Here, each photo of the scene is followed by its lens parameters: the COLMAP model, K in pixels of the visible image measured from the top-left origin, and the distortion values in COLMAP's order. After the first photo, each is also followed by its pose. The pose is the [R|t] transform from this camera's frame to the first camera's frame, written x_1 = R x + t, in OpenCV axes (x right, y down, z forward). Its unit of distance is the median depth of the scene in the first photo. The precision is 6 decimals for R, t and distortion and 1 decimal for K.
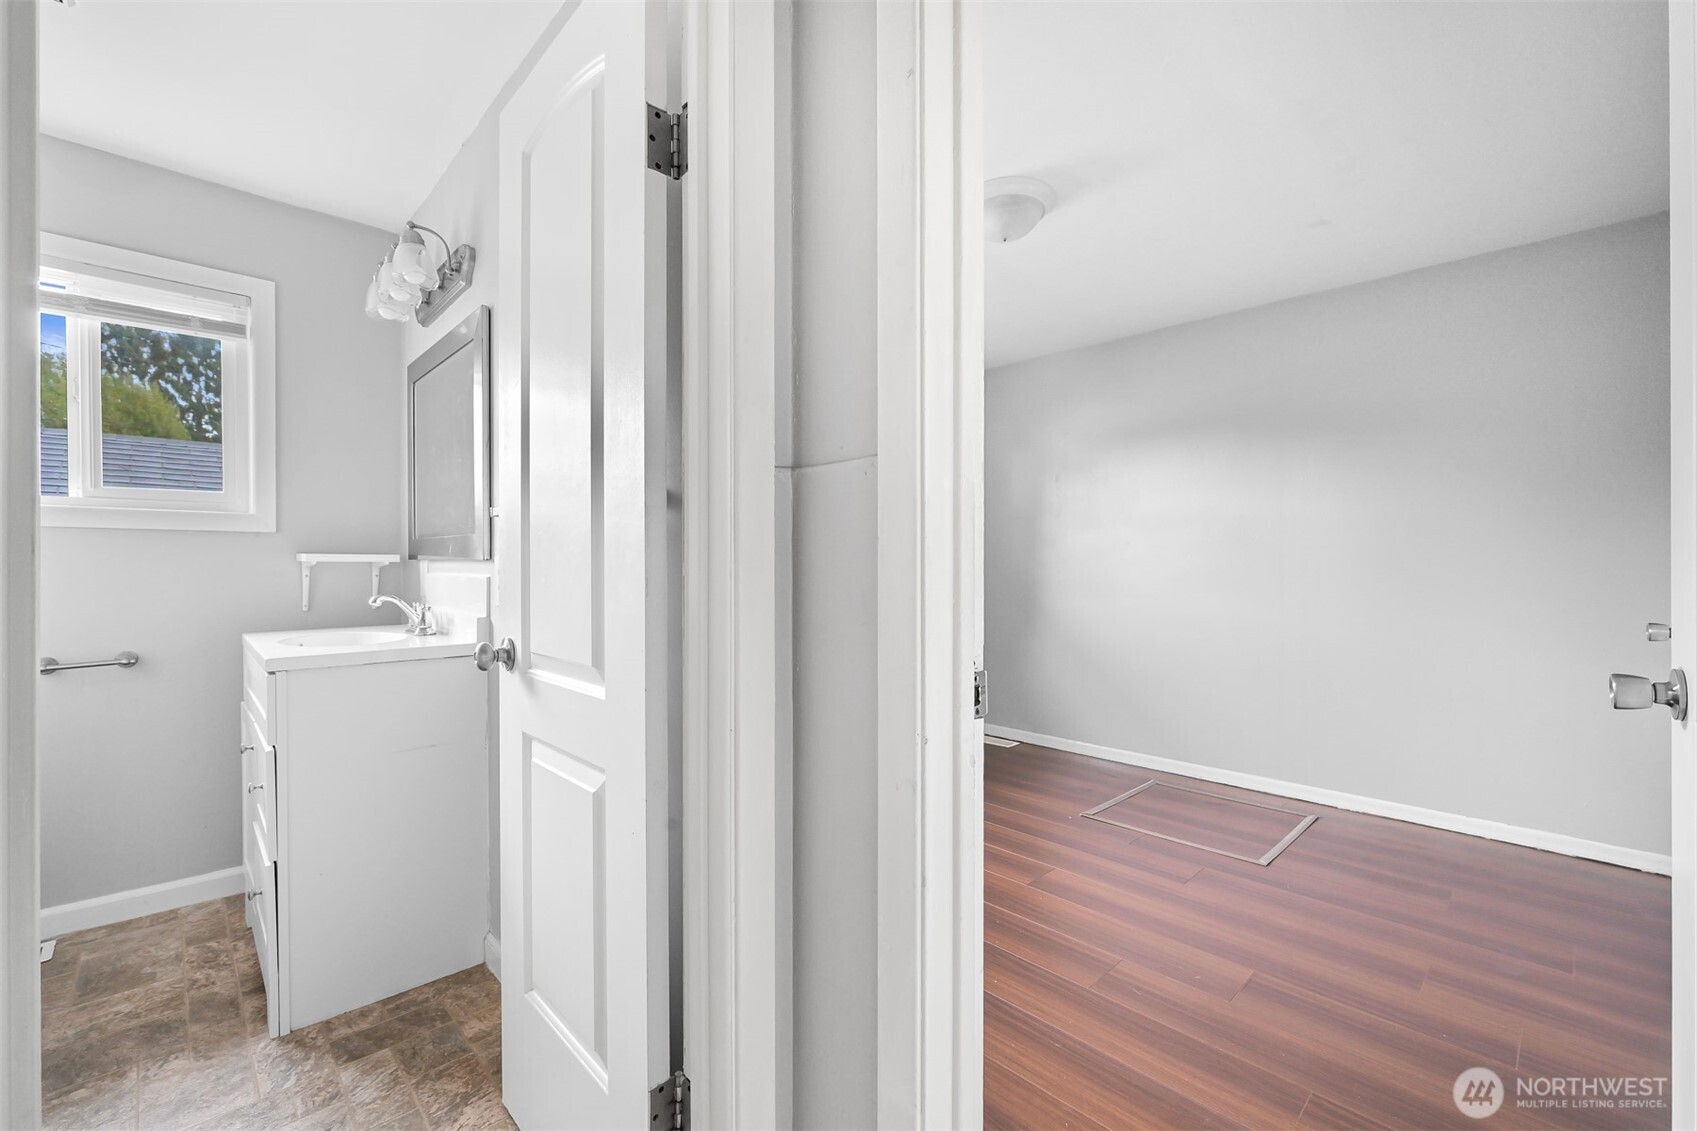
lens RADIAL K [[714.1, 0, 852.6], [0, 714.1, 567.8], [0, 0, 1]] dist [0.001084, 0.000114]
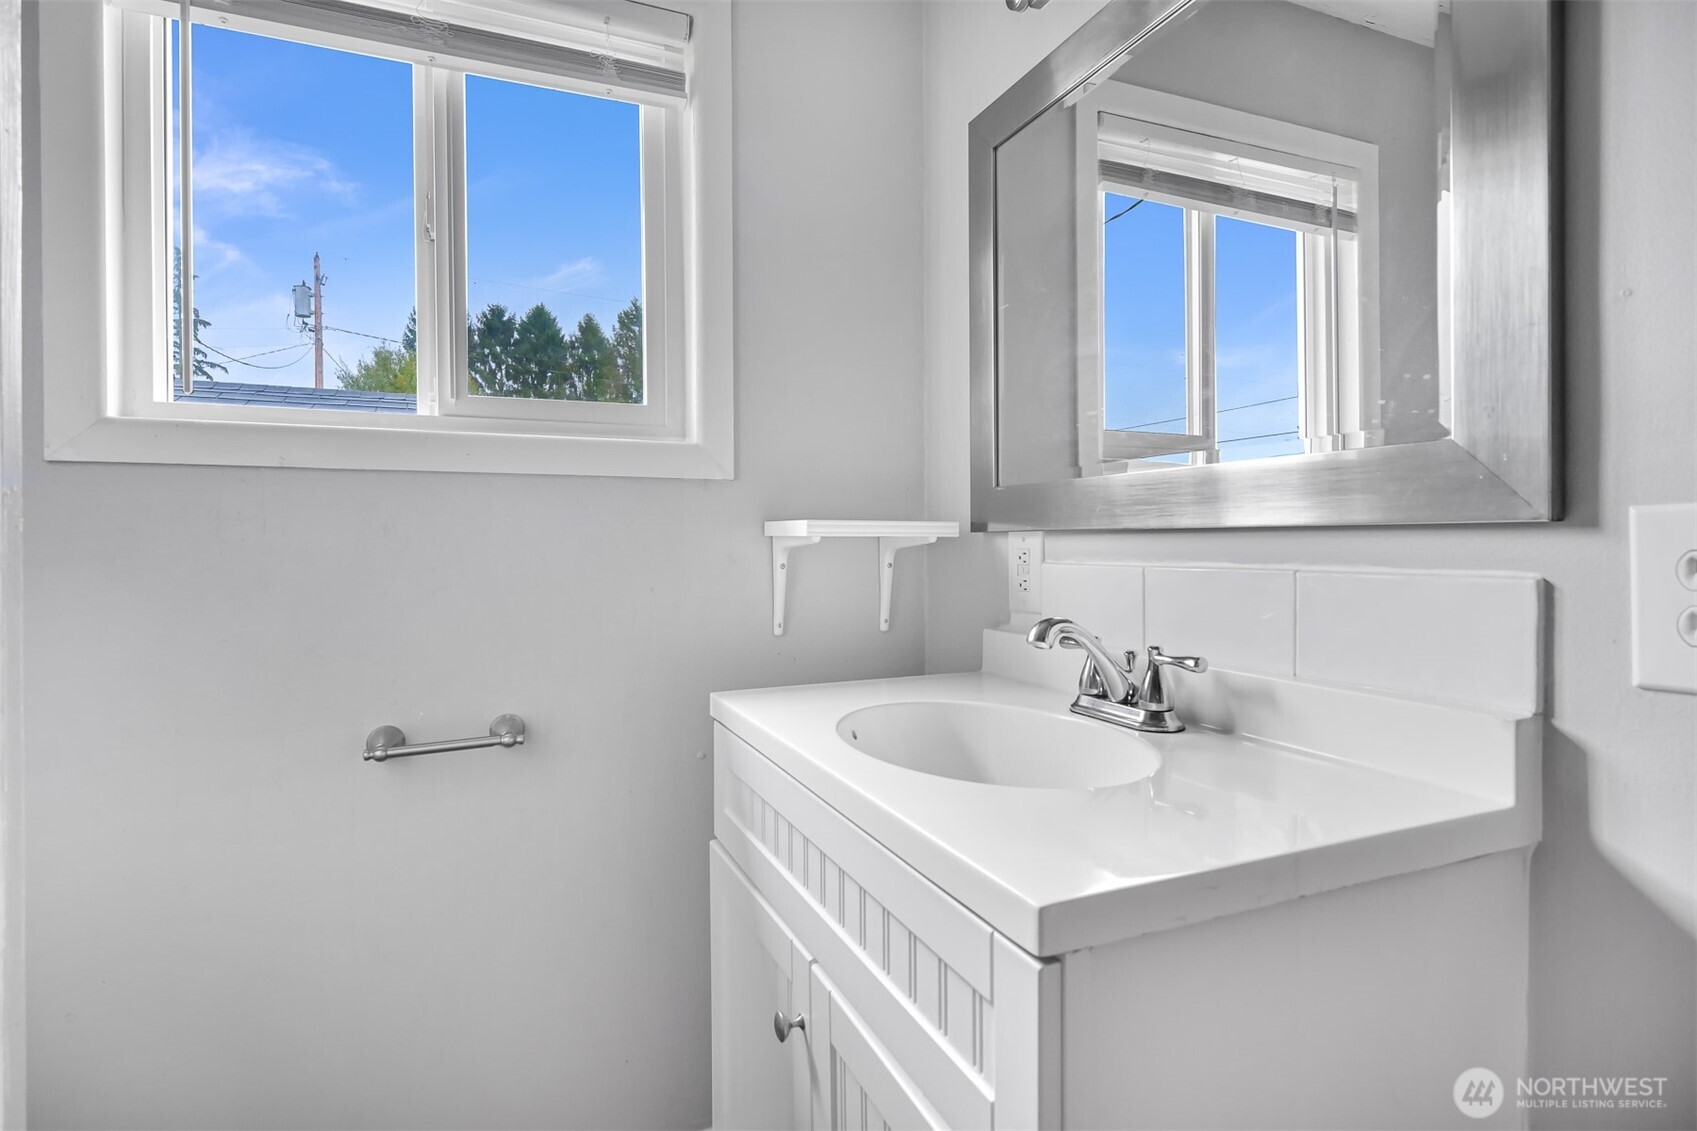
lens RADIAL K [[834.0, 0, 865.1], [0, 834.0, 547.8], [0, 0, 1]] dist [0.004204, 0.000595]
pose [[0.947216, -0.002211, -0.320589, -0.561863], [0.001558, 0.999996, -0.002292, 0.000034], [0.320593, 0.001671, 0.947216, 0.500443]]
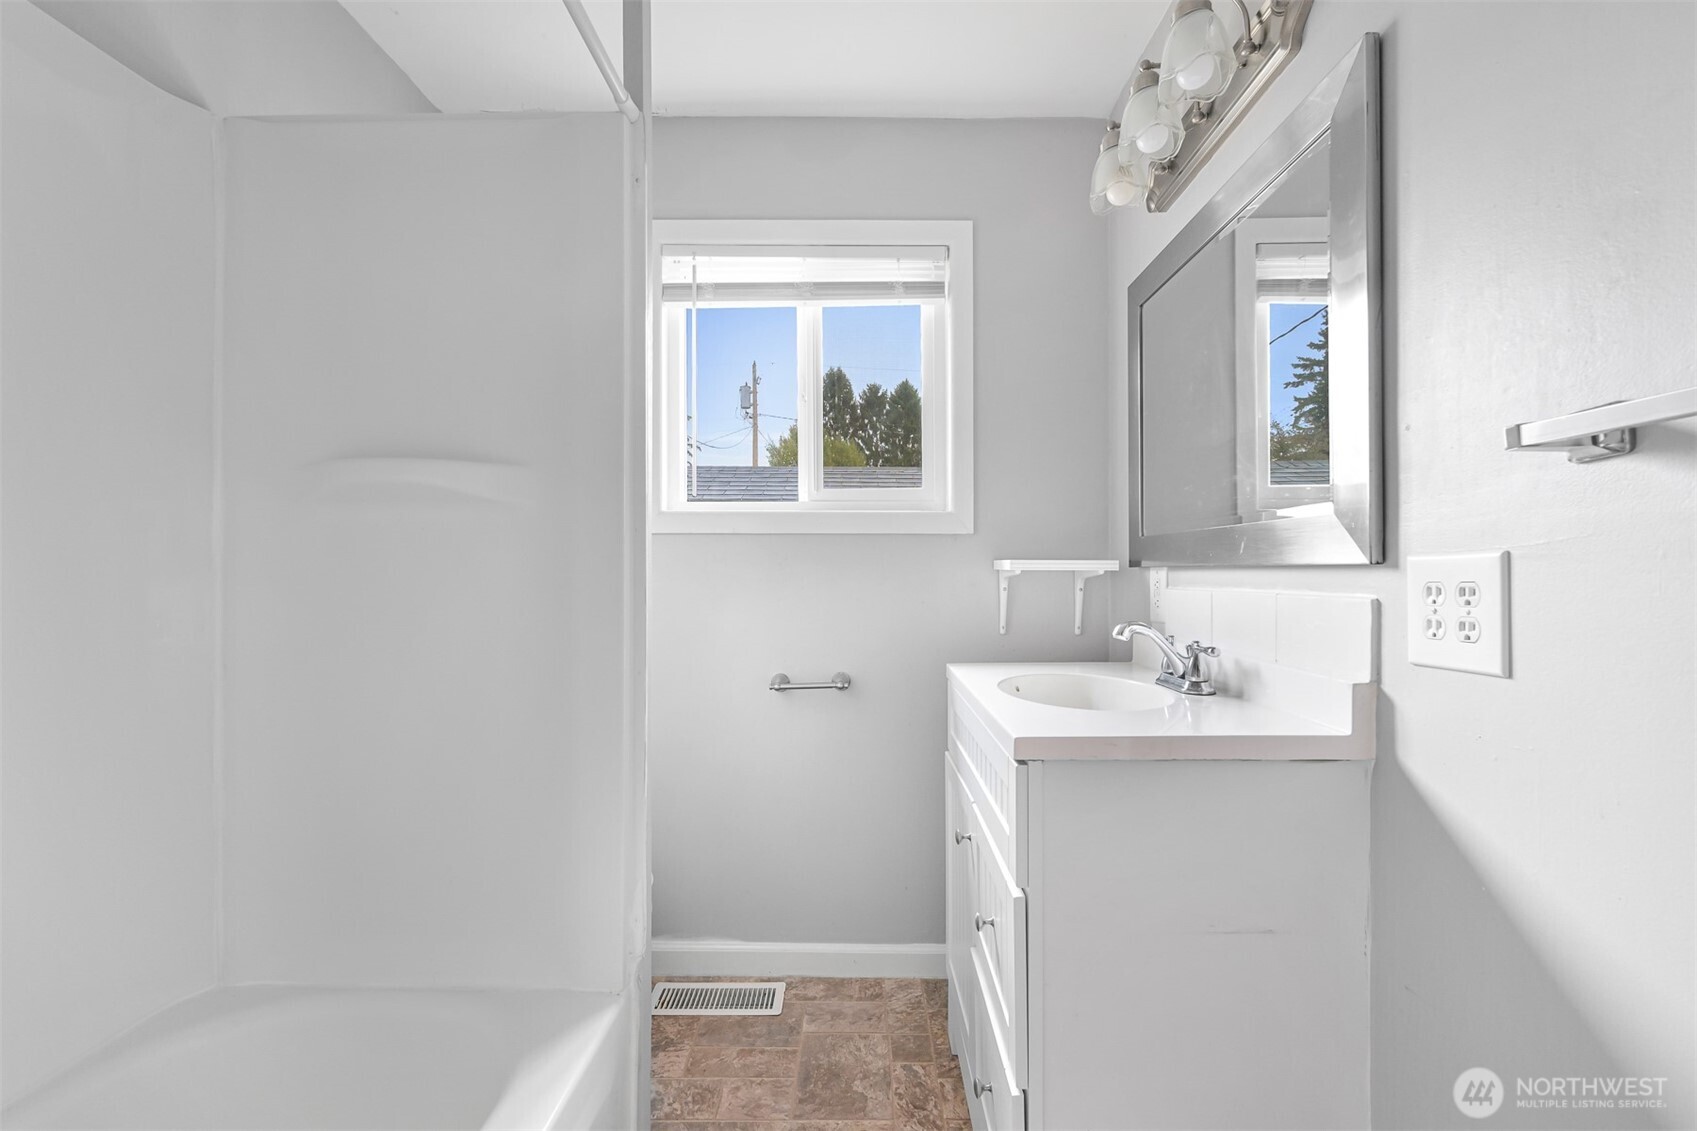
lens RADIAL K [[725.5, 0, 875.8], [0, 725.5, 570.2], [0, 0, 1]] dist [0.000916, 0.000100]
pose [[0.738772, -0.003387, -0.673947, -0.364334], [-0.004054, 0.999947, -0.009469, -0.000907], [0.673944, 0.009728, 0.738719, 0.351682]]
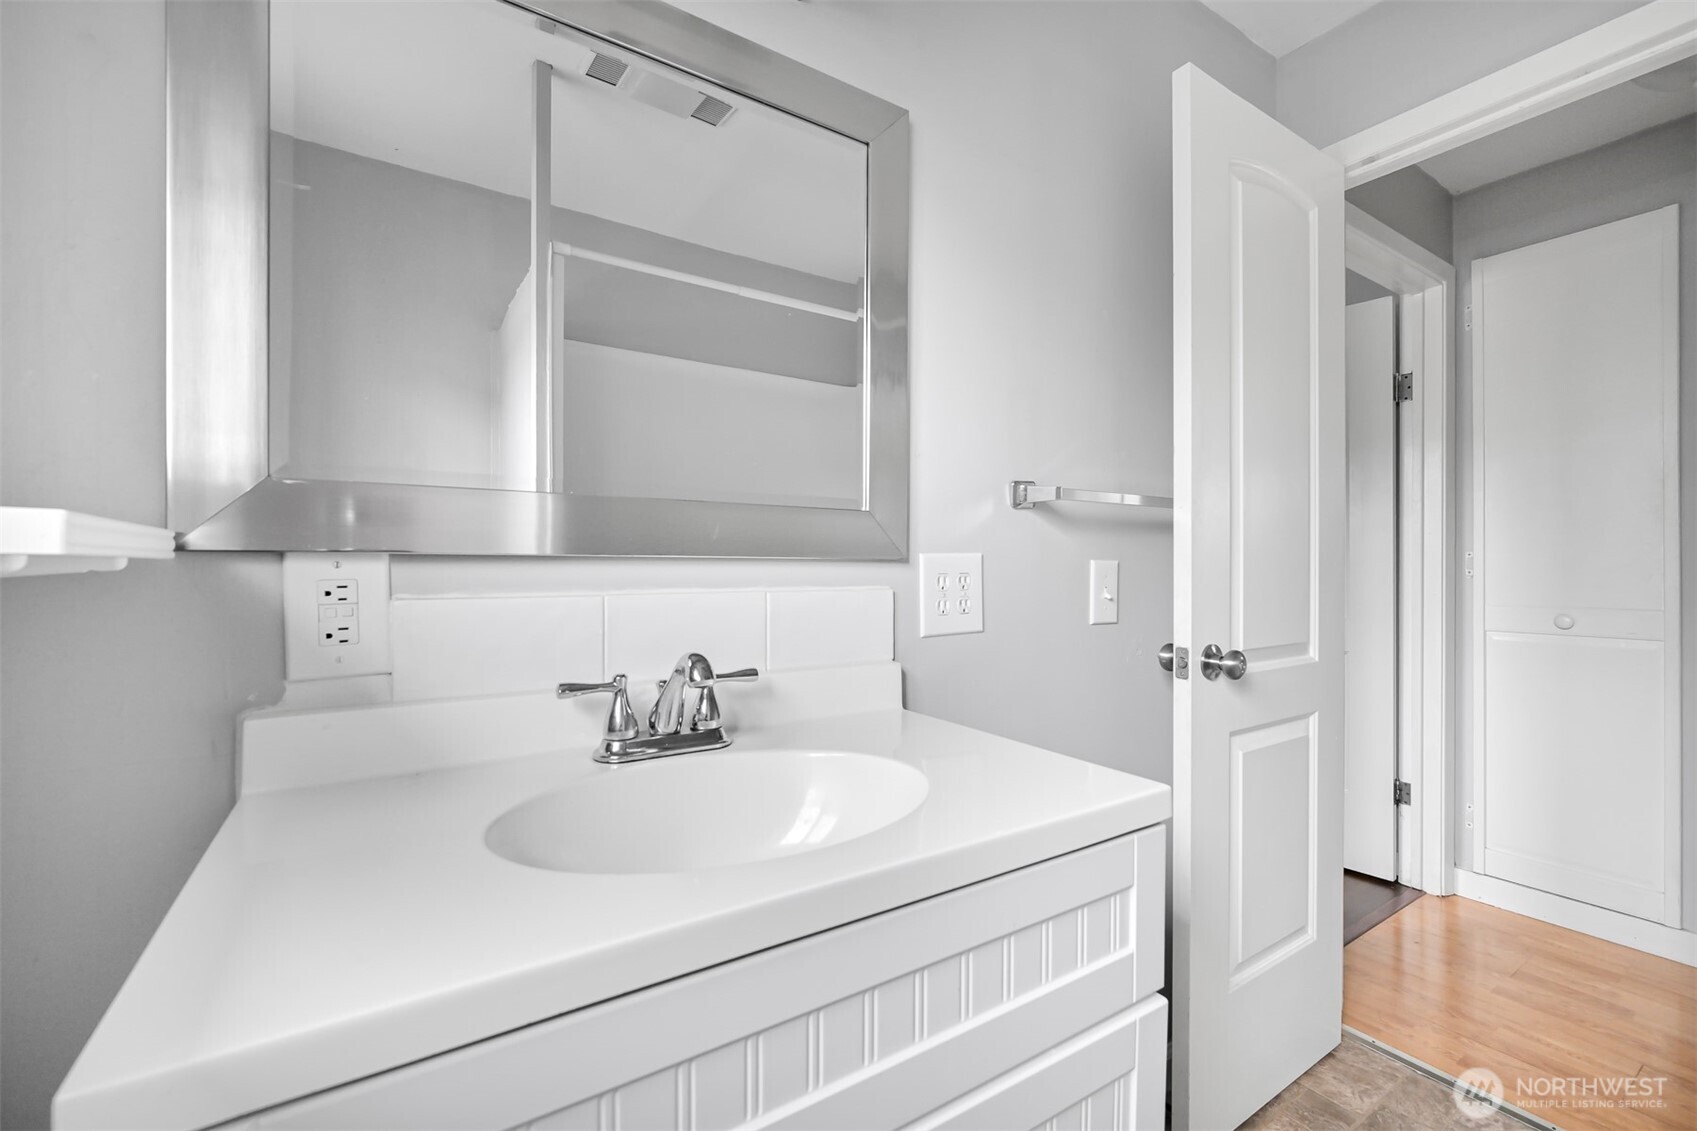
lens RADIAL K [[714.1, 0, 852.6], [0, 714.1, 567.8], [0, 0, 1]] dist [0.001084, 0.000114]
pose [[0.182191, -0.002634, 0.983260, -0.910223], [0.003521, 0.999992, 0.002027, -0.005465], [-0.983257, 0.003093, 0.182199, 0.787721]]
